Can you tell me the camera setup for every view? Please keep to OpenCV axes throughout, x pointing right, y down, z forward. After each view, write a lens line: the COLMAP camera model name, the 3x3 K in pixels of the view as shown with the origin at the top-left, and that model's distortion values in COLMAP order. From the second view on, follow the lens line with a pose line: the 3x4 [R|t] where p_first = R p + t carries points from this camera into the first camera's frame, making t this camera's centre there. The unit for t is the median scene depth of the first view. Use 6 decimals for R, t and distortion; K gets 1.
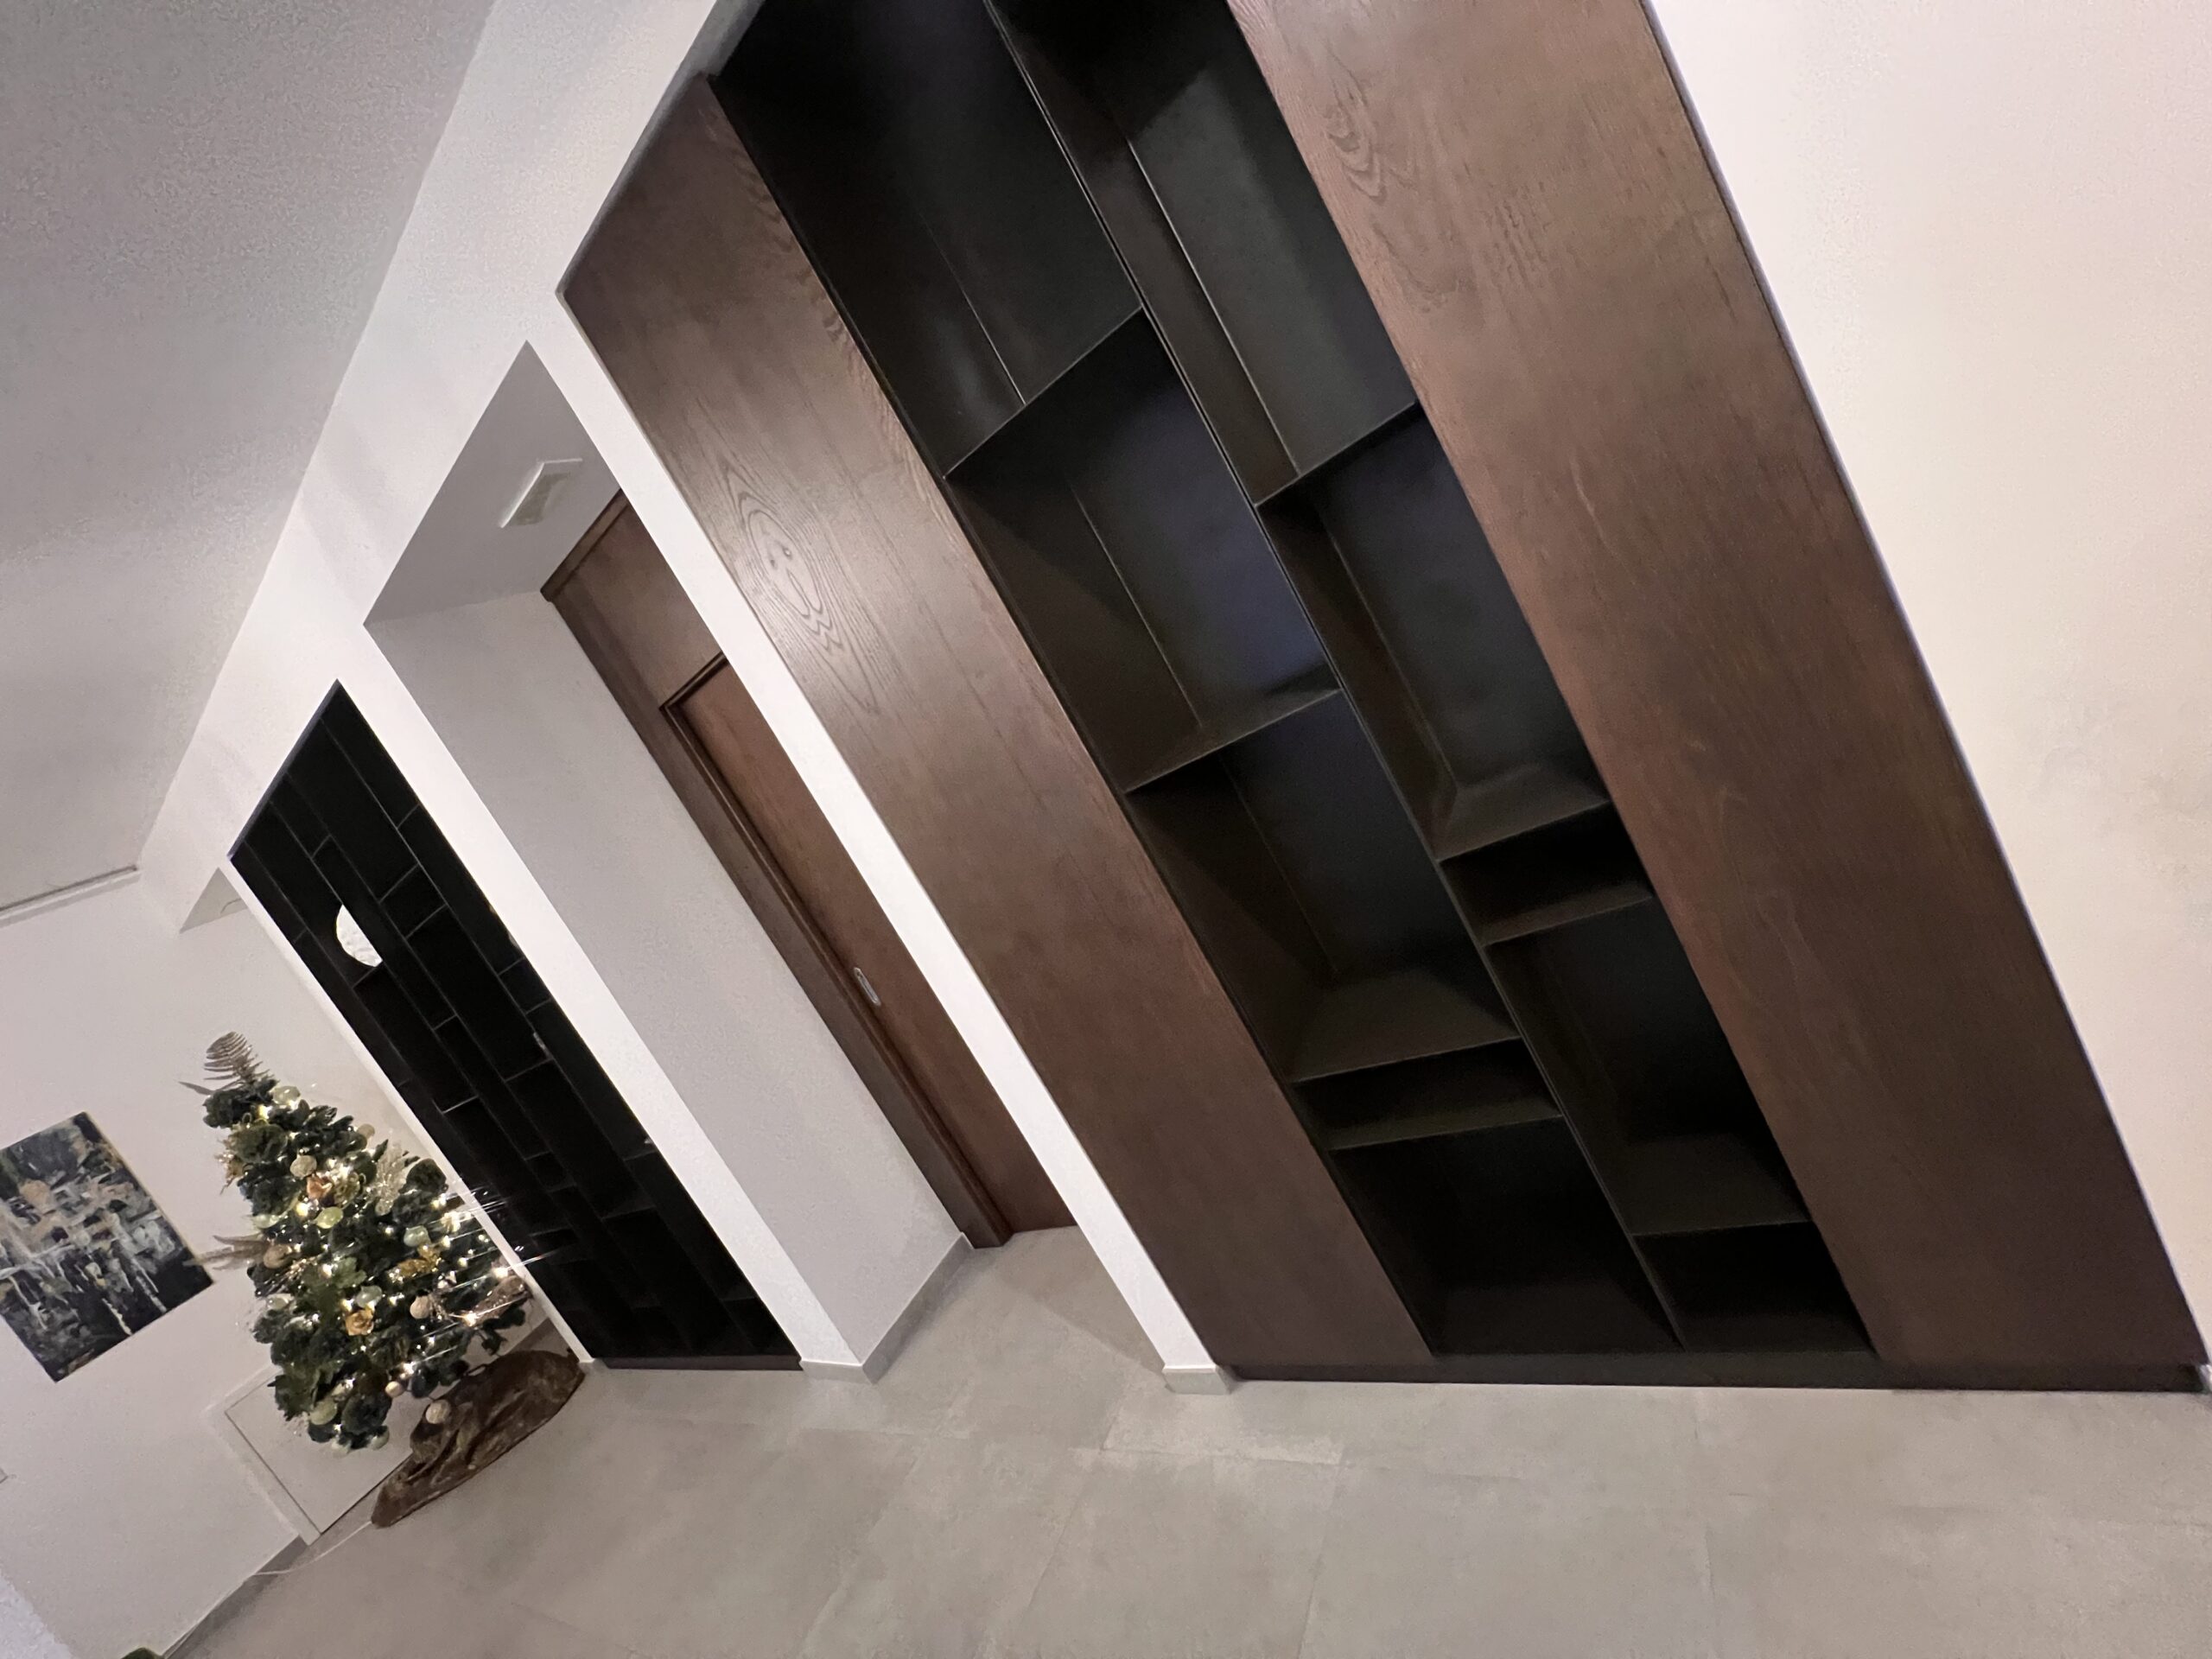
lens RADIAL K [[896.5, 0, 1106.0], [0, 896.5, 829.5], [0, 0, 1]] dist [-0.001654, -0.000459]
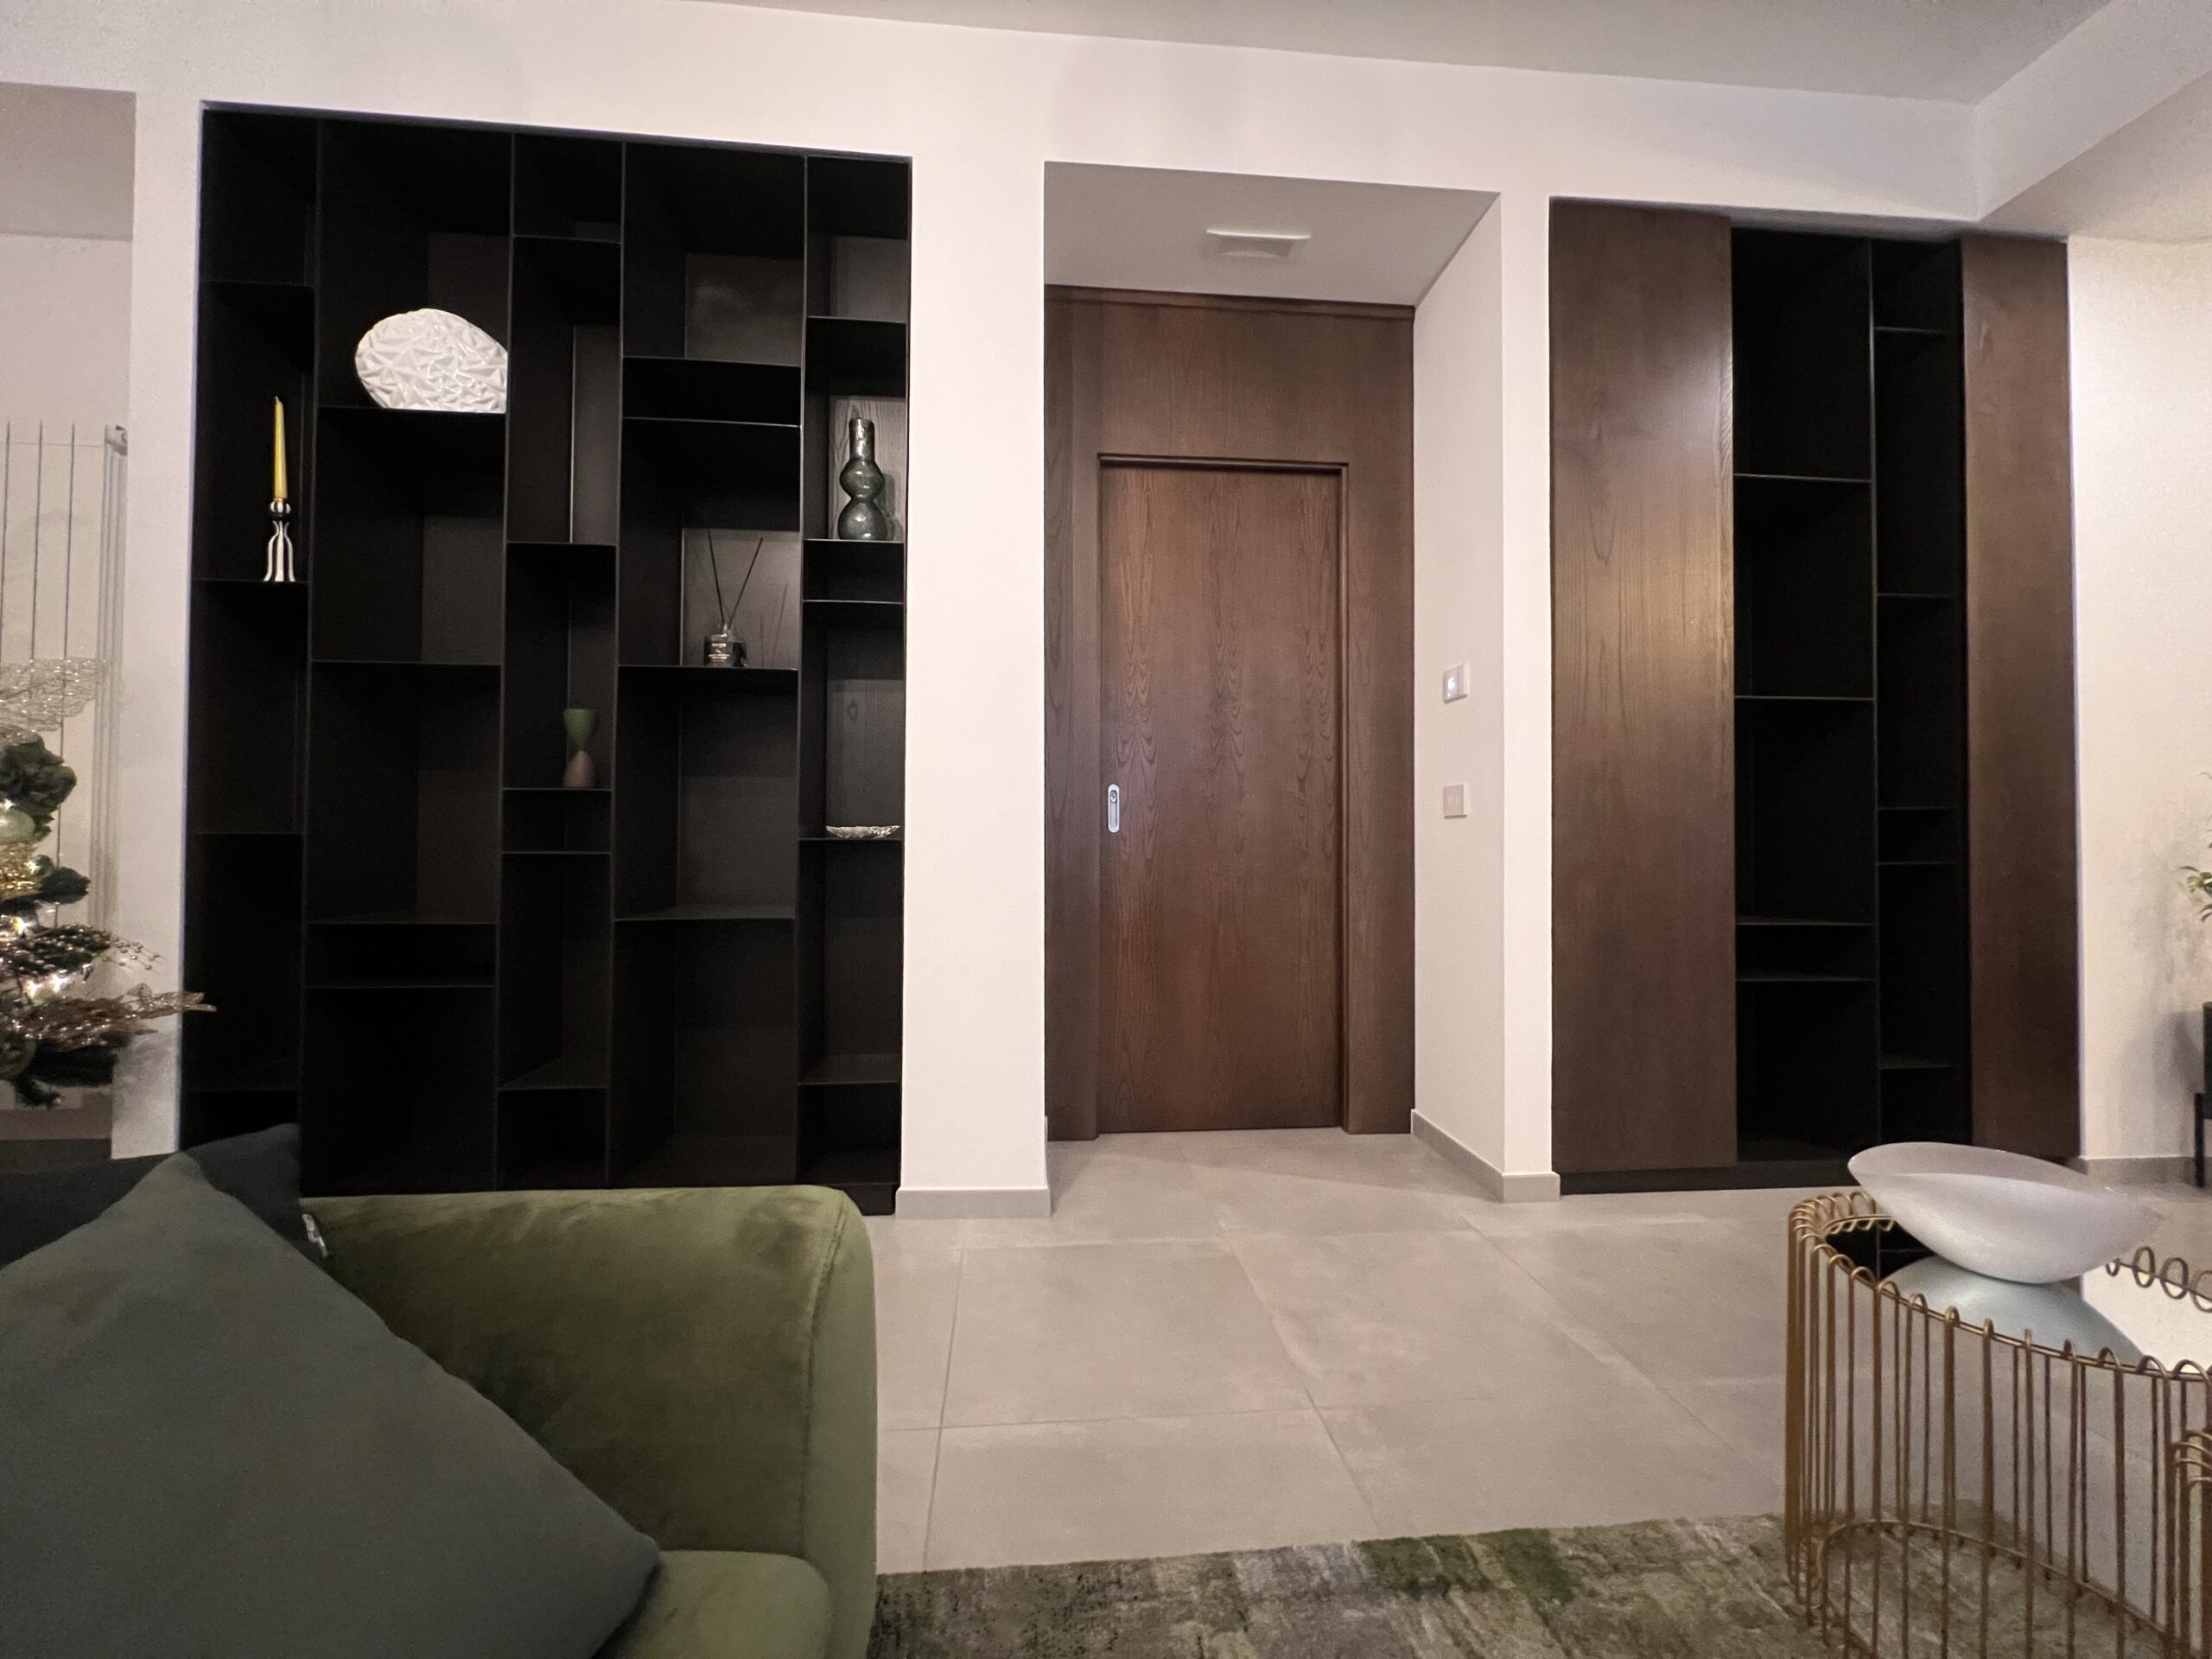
lens RADIAL K [[890.6, 0, 1101.7], [0, 890.6, 818.5], [0, 0, 1]] dist [-0.001517, 0.000287]
pose [[0.702188, 0.506092, 0.500802, -0.610742], [-0.301129, 0.848475, -0.435215, 0.495634], [-0.645176, 0.154797, 0.748188, 0.248828]]
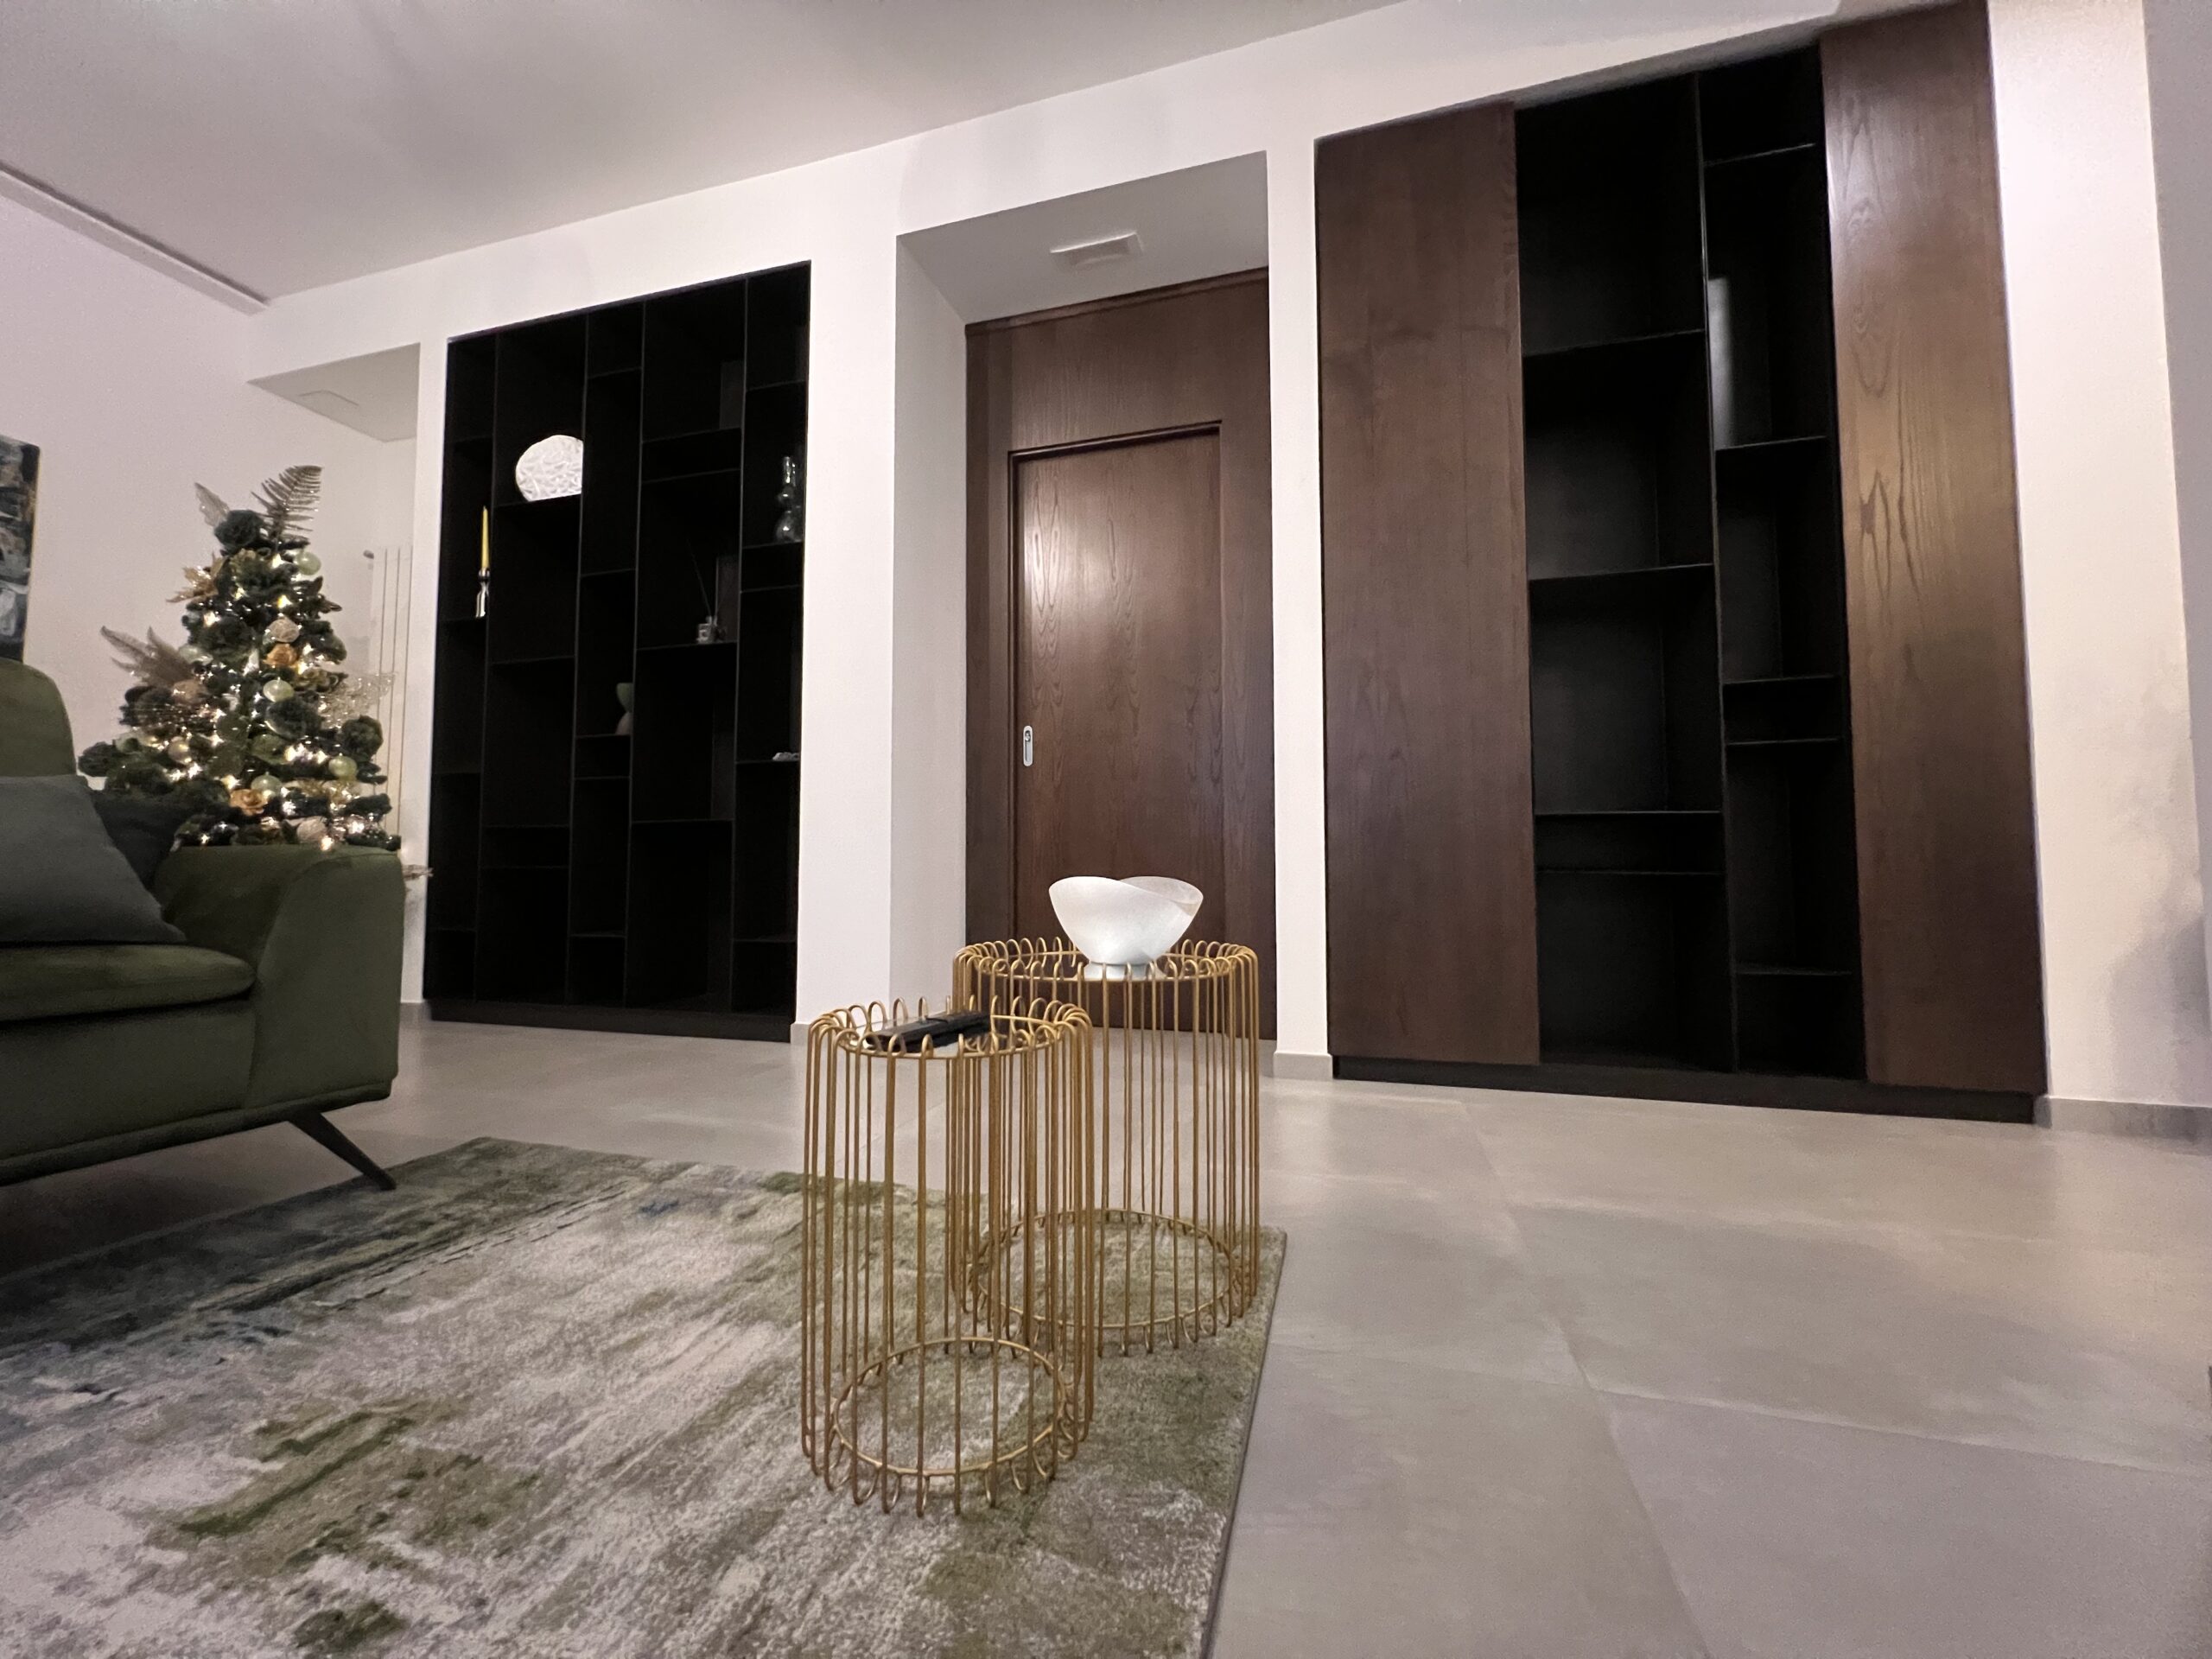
lens RADIAL K [[890.6, 0, 1101.7], [0, 890.6, 818.5], [0, 0, 1]] dist [-0.001517, 0.000287]
pose [[0.844862, 0.500832, 0.188086, -0.291152], [-0.427955, 0.843665, -0.324167, 0.474885], [-0.321035, 0.193384, 0.927113, -0.034793]]
